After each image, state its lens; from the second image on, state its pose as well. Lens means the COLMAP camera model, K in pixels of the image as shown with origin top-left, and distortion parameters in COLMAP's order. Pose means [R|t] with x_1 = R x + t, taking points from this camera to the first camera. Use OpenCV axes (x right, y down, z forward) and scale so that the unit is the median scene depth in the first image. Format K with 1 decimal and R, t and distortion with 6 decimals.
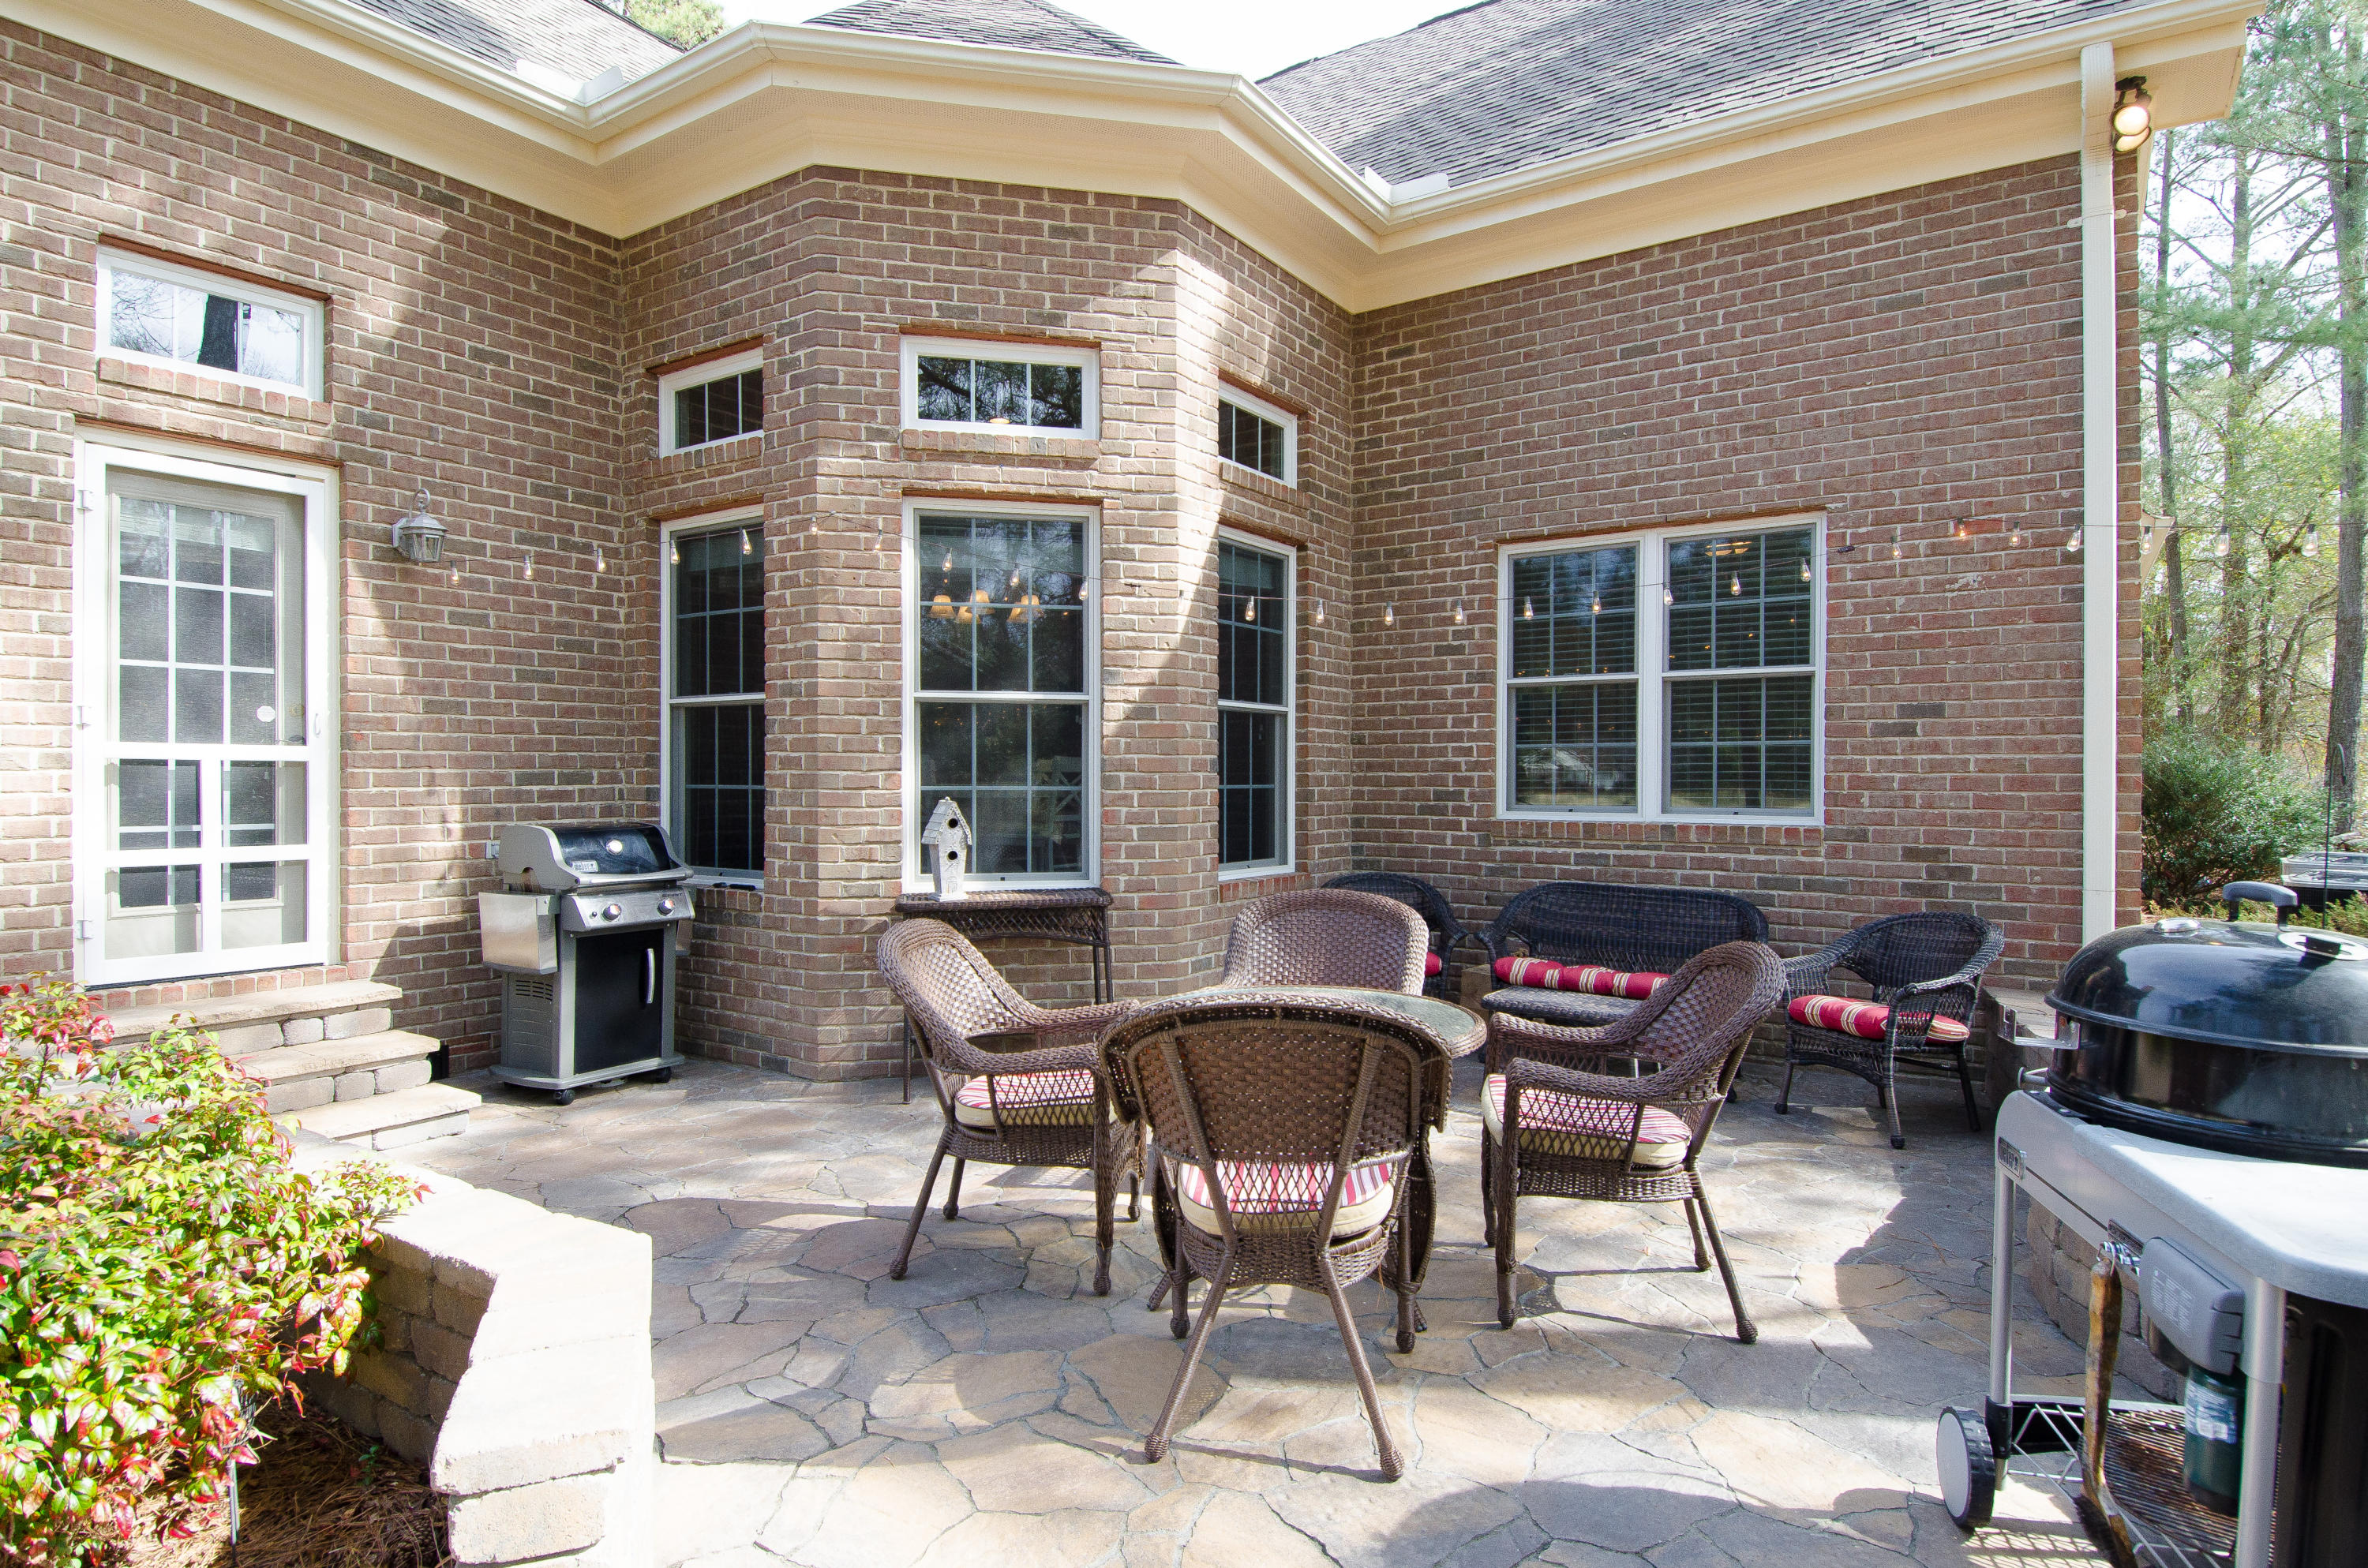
lens RADIAL K [[1273.9, 0, 1158.2], [0, 1273.9, 779.9], [0, 0, 1]] dist [0.050093, -0.051128]
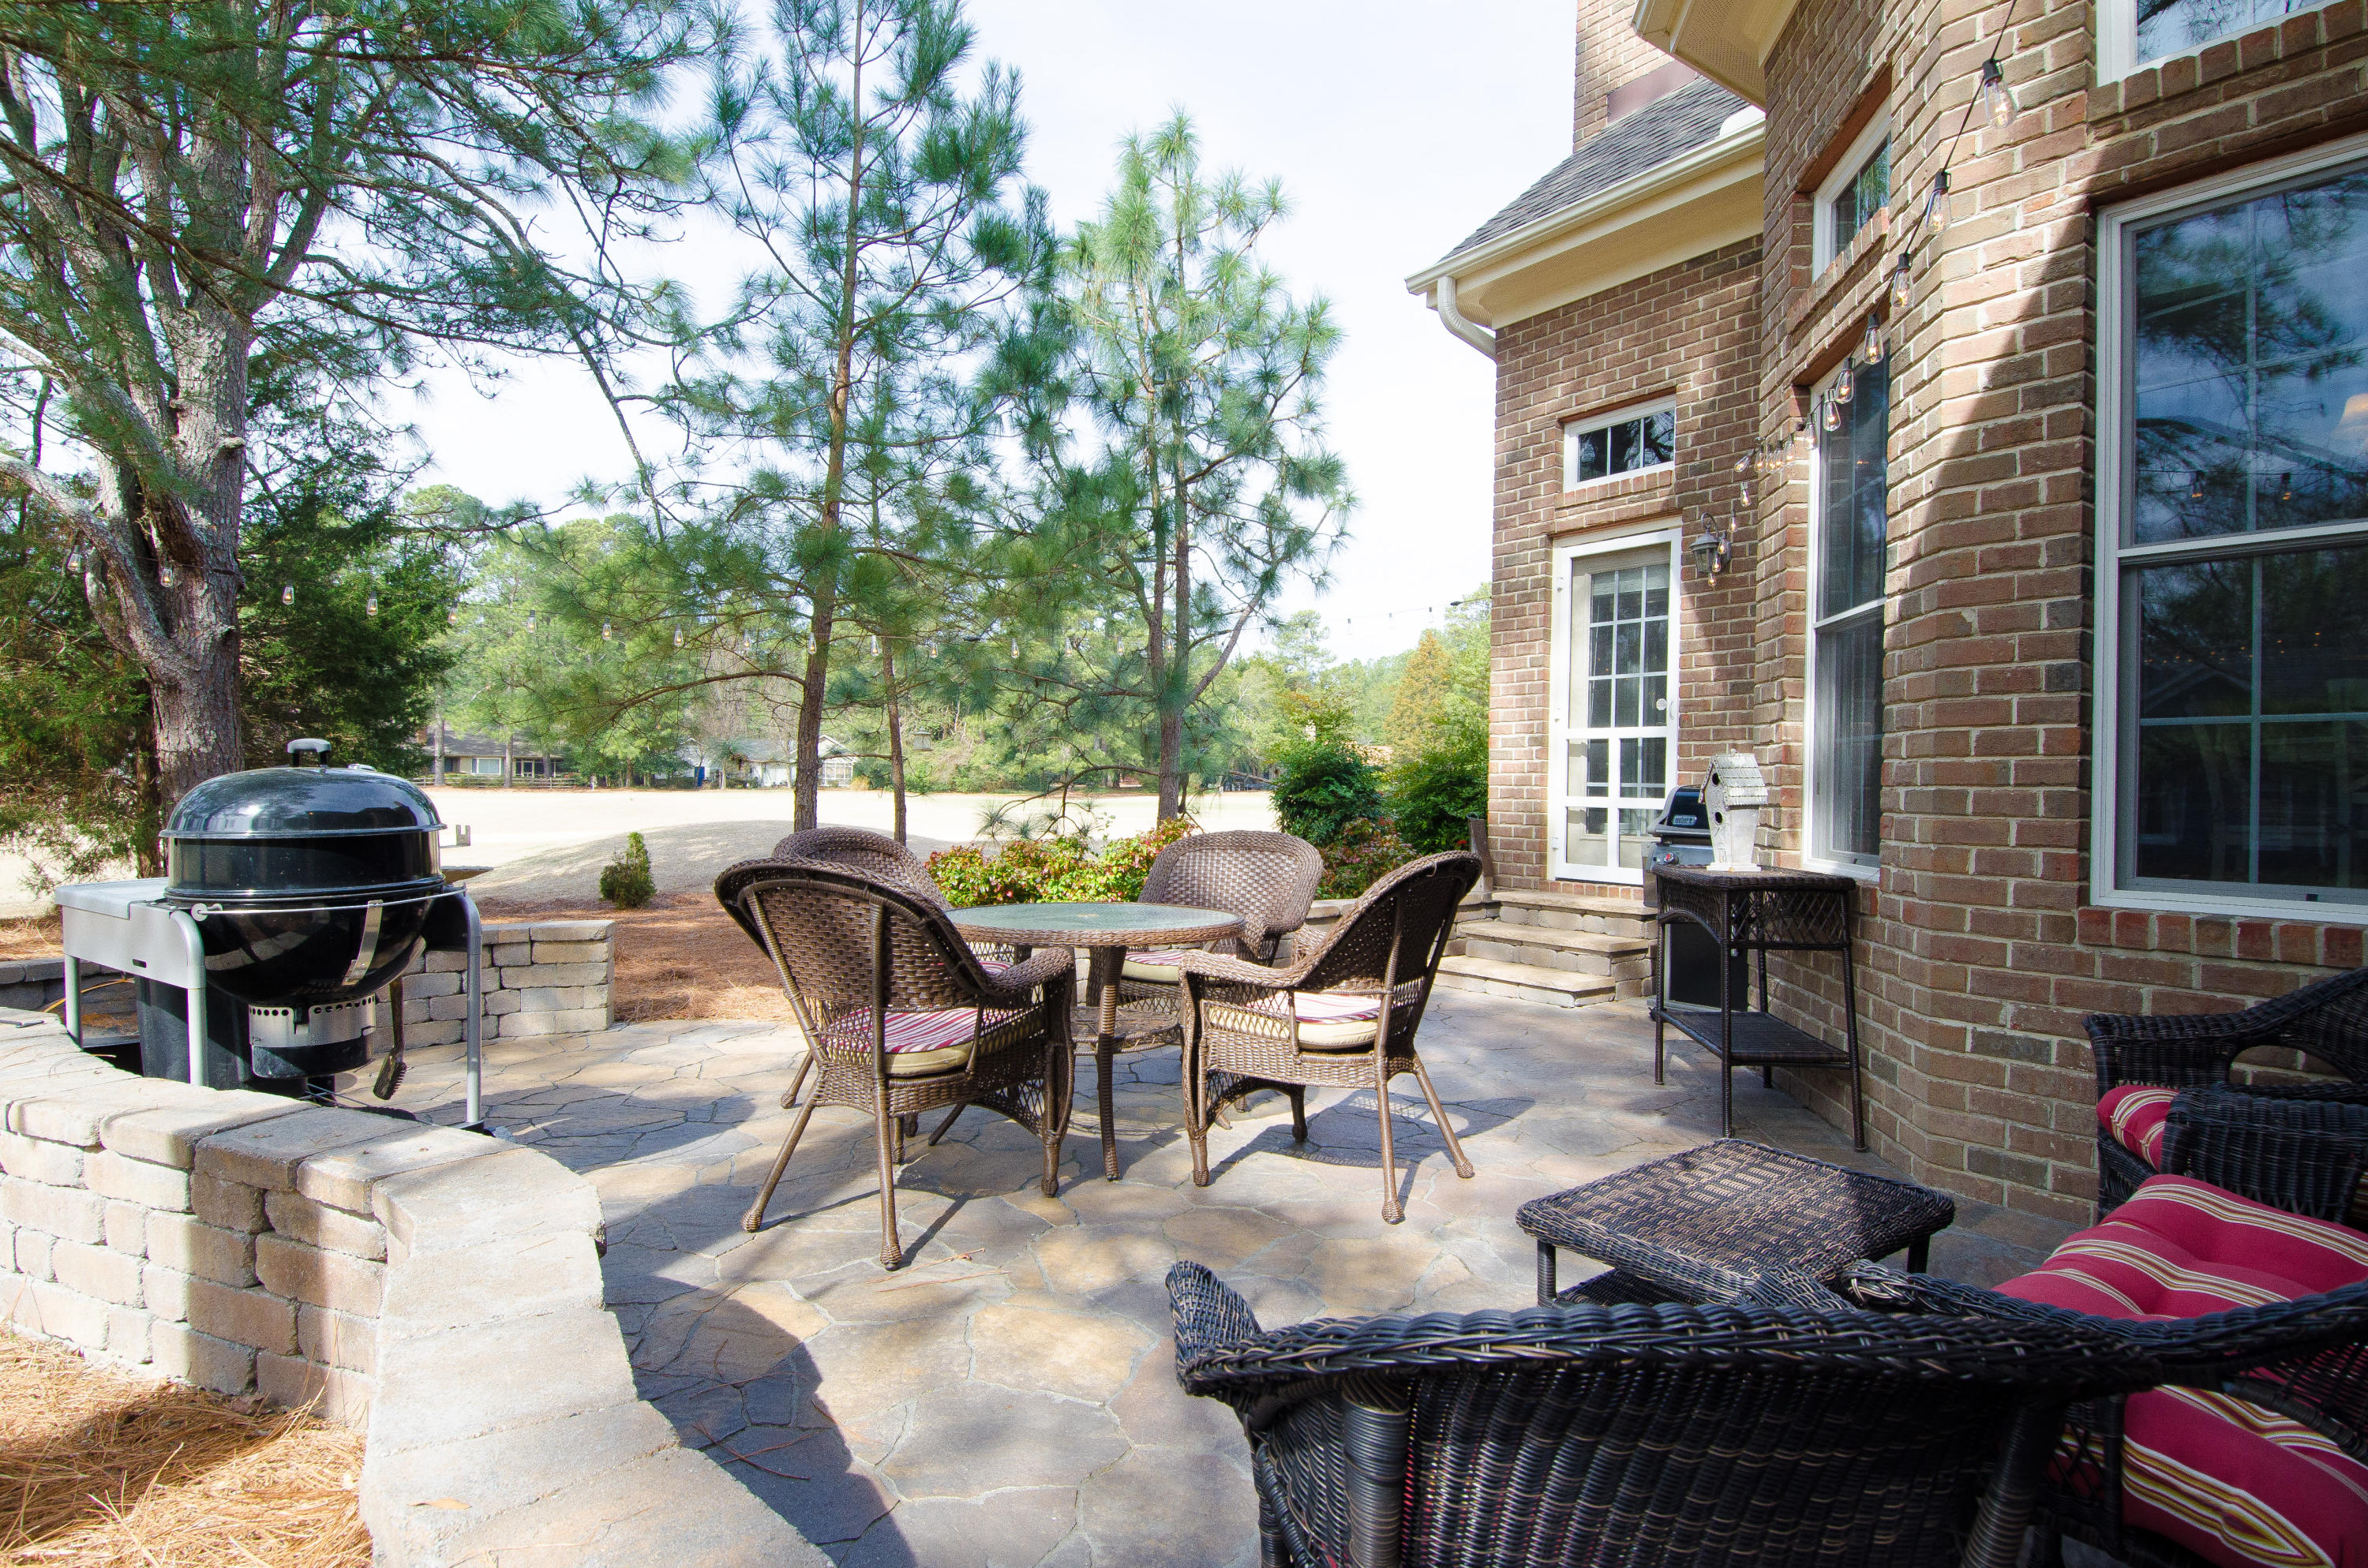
lens RADIAL K [[1239.7, 0, 1193.2], [0, 1239.7, 790.2], [0, 0, 1]] dist [0.048604, -0.054464]
pose [[-0.325781, -0.002674, -0.945441, 0.636170], [-0.014091, 0.999899, 0.002028, 0.038861], [0.945340, 0.013983, -0.325786, 0.819800]]
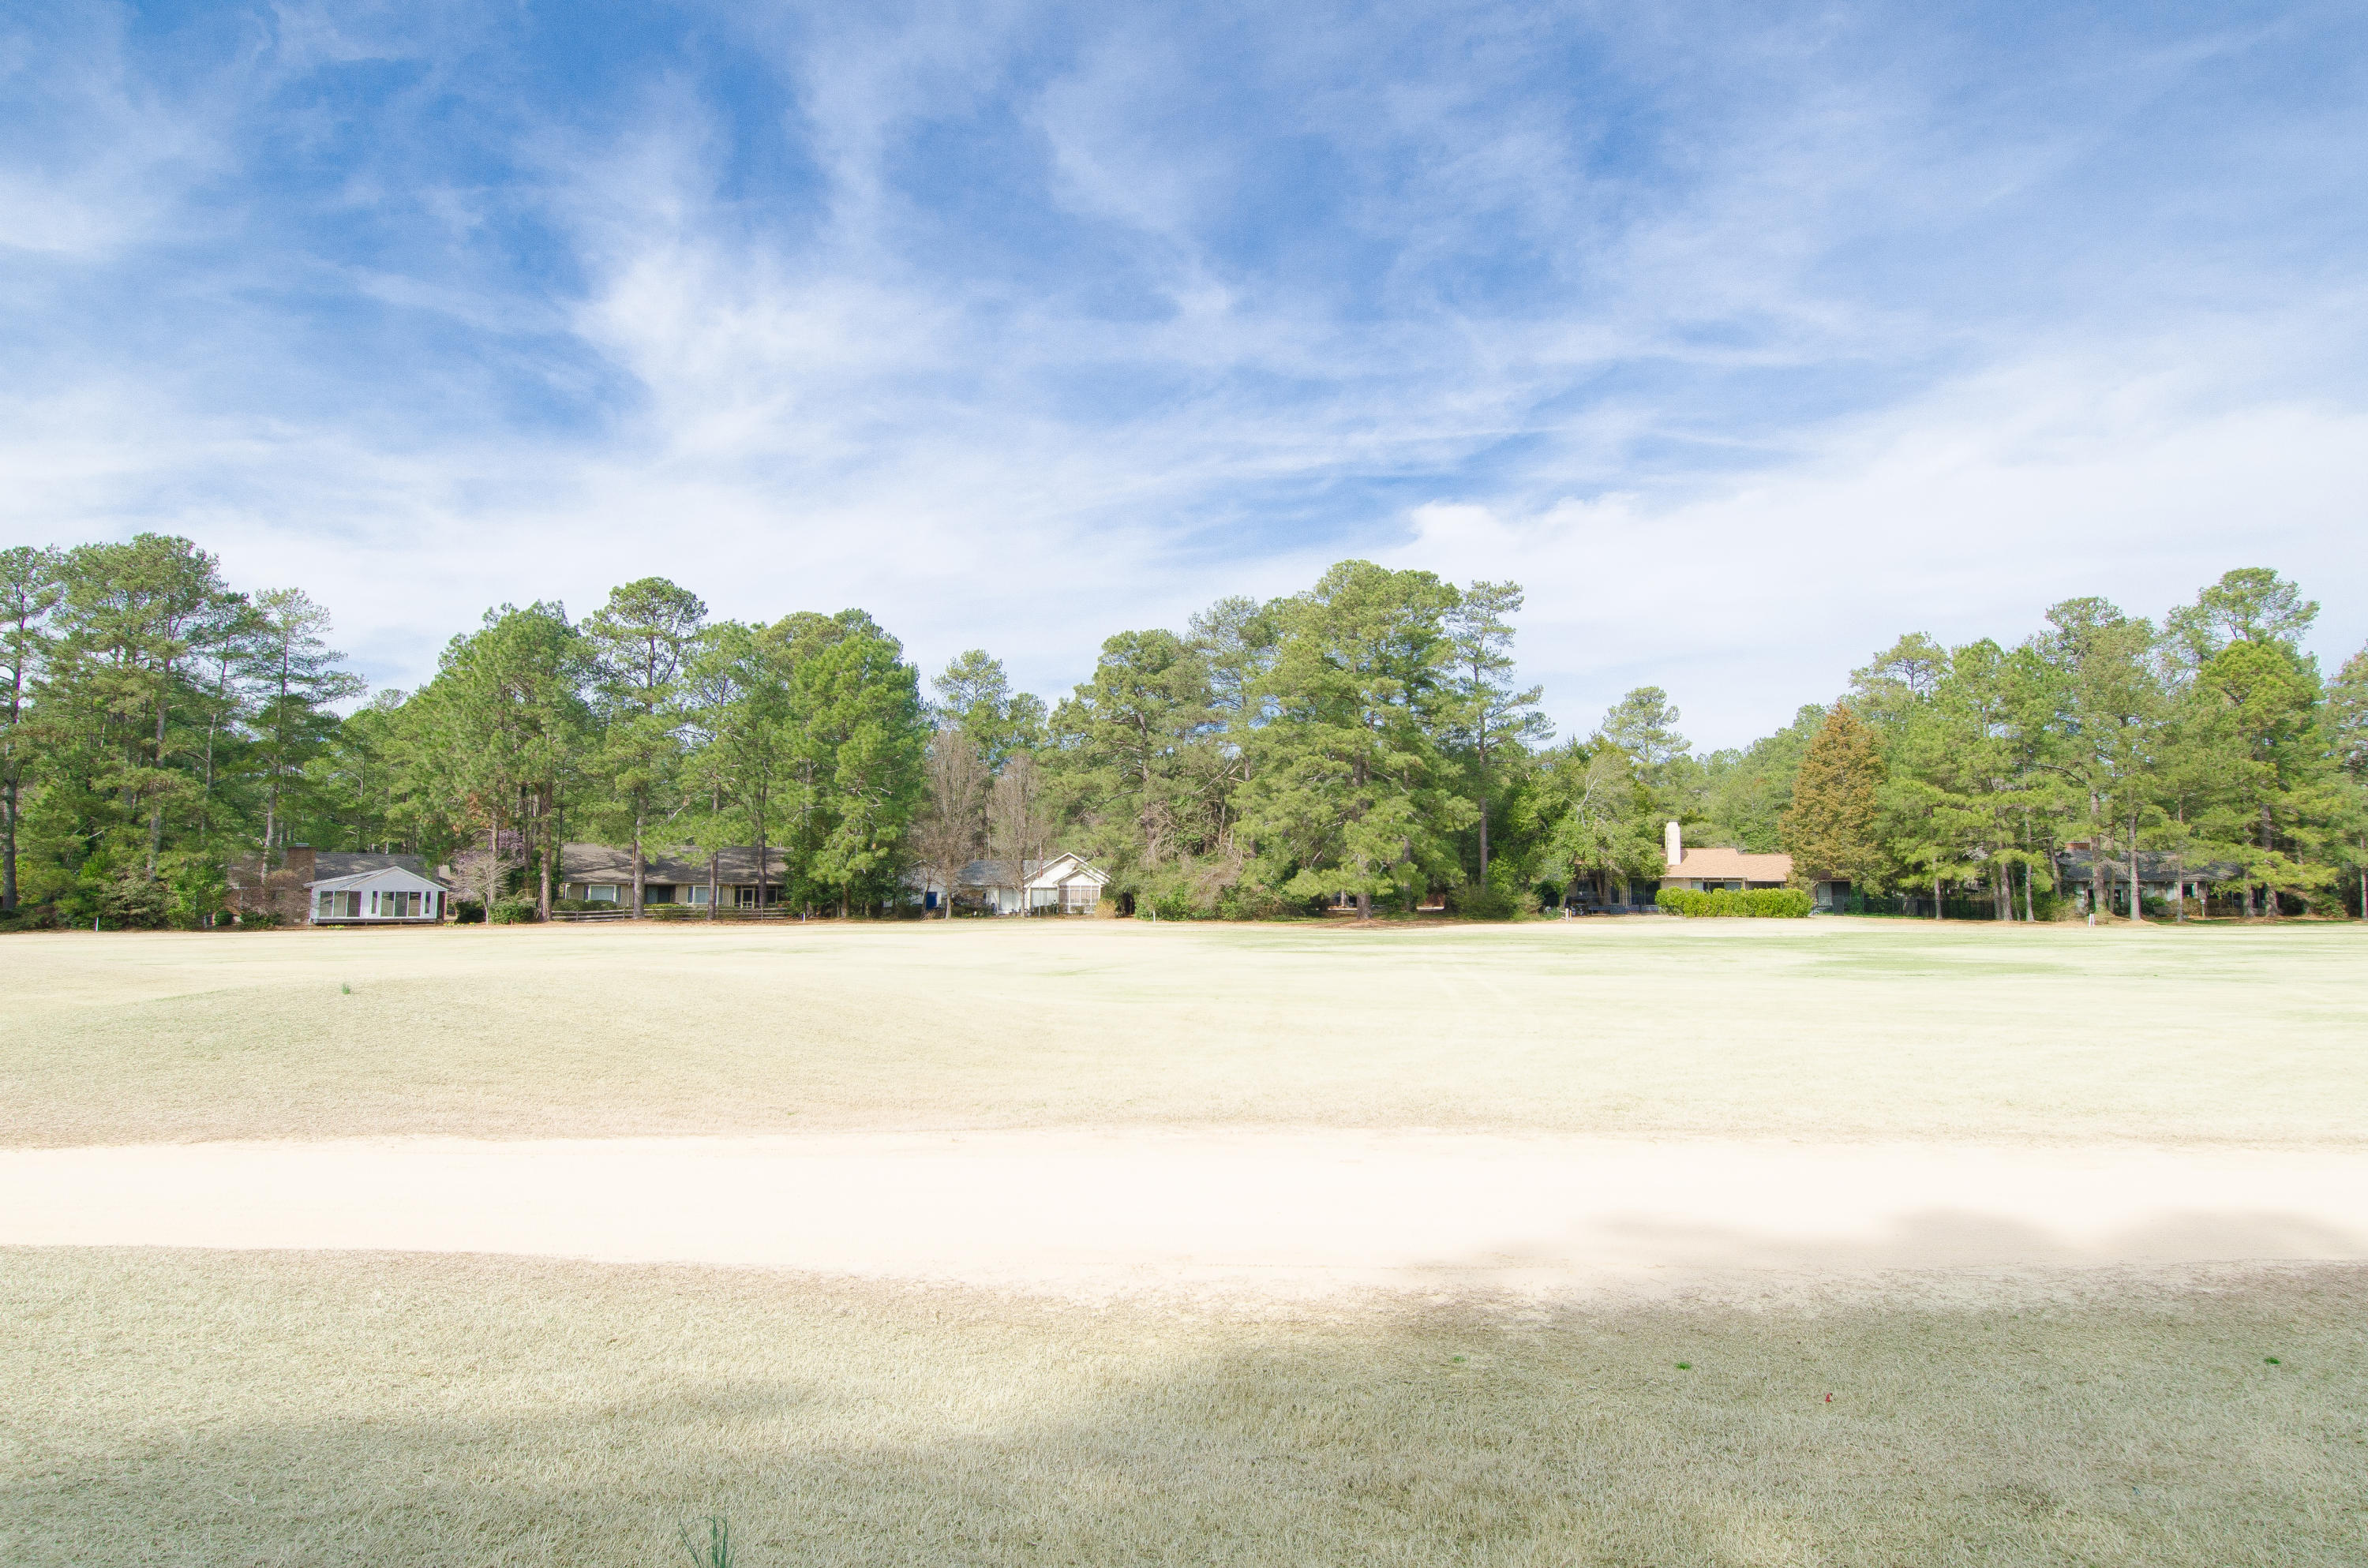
lens RADIAL K [[1234.8, 0, 1193.5], [0, 1234.8, 790.8], [0, 0, 1]] dist [0.049644, -0.054409]
pose [[-0.514493, -0.081148, -0.853646, -2.725519], [-0.004770, 0.995768, -0.091783, -0.019734], [0.857481, -0.043150, -0.512703, -1.148789]]
